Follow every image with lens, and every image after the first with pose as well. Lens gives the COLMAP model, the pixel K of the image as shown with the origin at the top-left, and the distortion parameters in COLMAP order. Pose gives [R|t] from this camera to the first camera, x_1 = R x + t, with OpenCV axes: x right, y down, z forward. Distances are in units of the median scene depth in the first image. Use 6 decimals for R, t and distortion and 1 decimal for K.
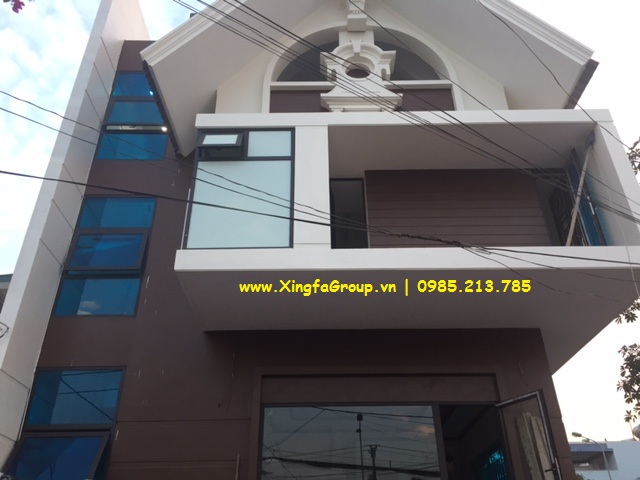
lens RADIAL K [[554.3, 0, 320.0], [0, 554.3, 240.0], [0, 0, 1]] dist [0.098684, -0.143130]
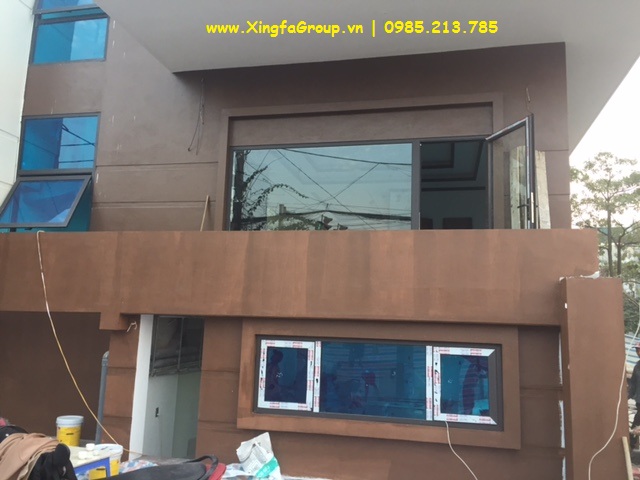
lens RADIAL K [[554.3, 0, 320.0], [0, 554.3, 240.0], [0, 0, 1]] dist [0.098684, -0.143130]
pose [[0.973340, 0.009991, -0.229149, 0.257164], [0.081340, 0.919085, 0.385572, 0.084806], [0.214460, -0.393932, 0.893770, 0.123926]]
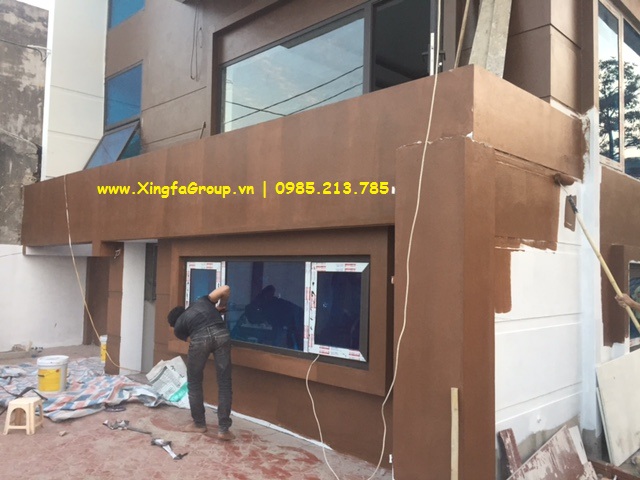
lens RADIAL K [[554.3, 0, 320.0], [0, 554.3, 240.0], [0, 0, 1]] dist [0.098684, -0.143130]
pose [[0.704215, -0.011173, -0.709899, 0.632849], [0.353164, 0.872913, 0.336597, 0.287763], [0.615919, -0.487748, 0.618664, 0.403390]]
